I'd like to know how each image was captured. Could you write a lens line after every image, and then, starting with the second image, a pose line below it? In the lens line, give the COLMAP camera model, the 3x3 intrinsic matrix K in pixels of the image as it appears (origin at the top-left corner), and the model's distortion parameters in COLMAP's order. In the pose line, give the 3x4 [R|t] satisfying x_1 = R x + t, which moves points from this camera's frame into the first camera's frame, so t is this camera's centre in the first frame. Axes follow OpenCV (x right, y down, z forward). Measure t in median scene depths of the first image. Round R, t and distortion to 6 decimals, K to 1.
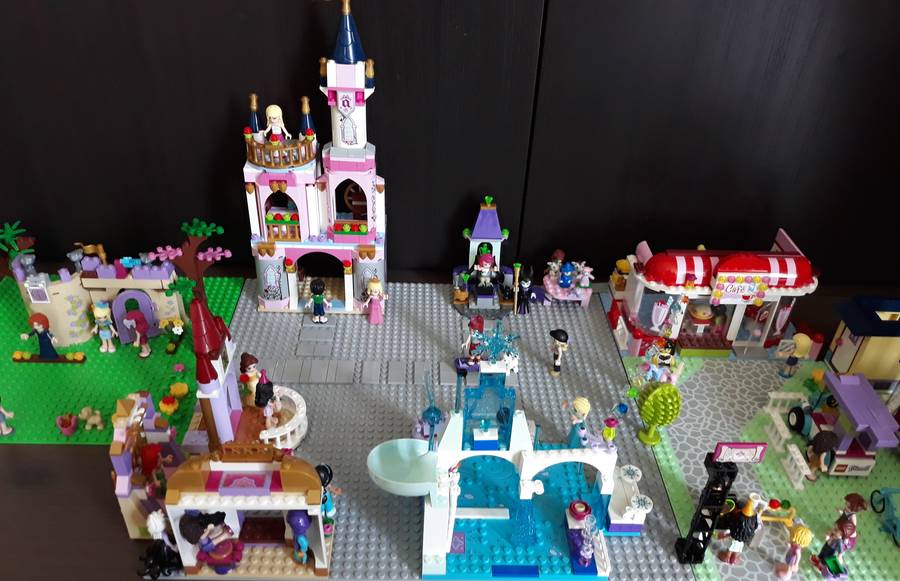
lens RADIAL K [[717.3, 0, 450.0], [0, 717.3, 290.5], [0, 0, 1]] dist [-0.007891, -0.000324]
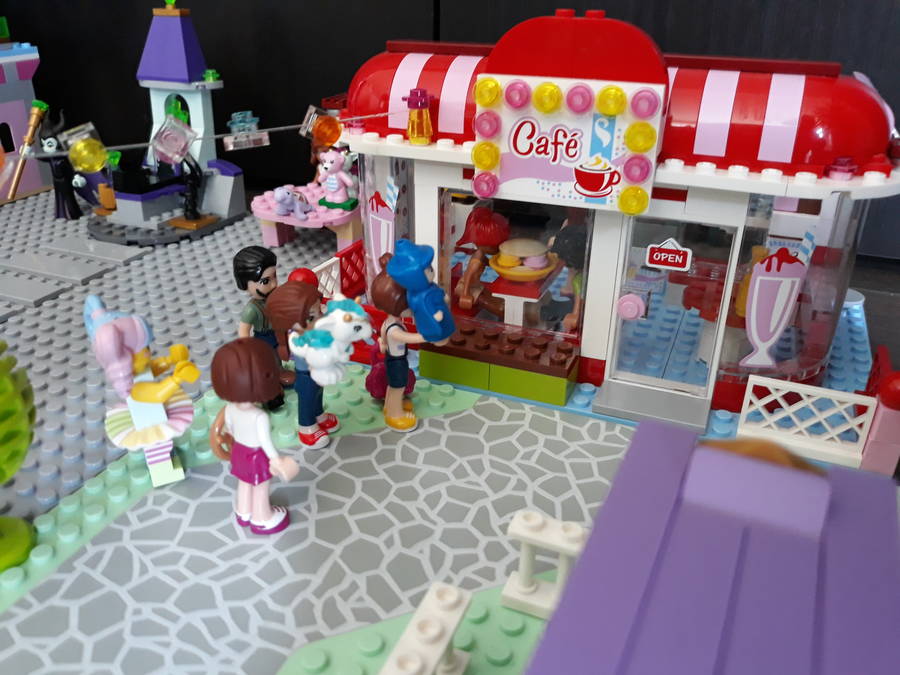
lens RADIAL K [[773.4, 0, 450.0], [0, 773.4, 337.5], [0, 0, 1]] dist [0.001694, -0.000309]
pose [[0.911816, 0.149809, -0.382294, 0.467325], [-0.202317, 0.974116, -0.100824, 0.109156], [0.357295, 0.169278, 0.918524, 0.671176]]
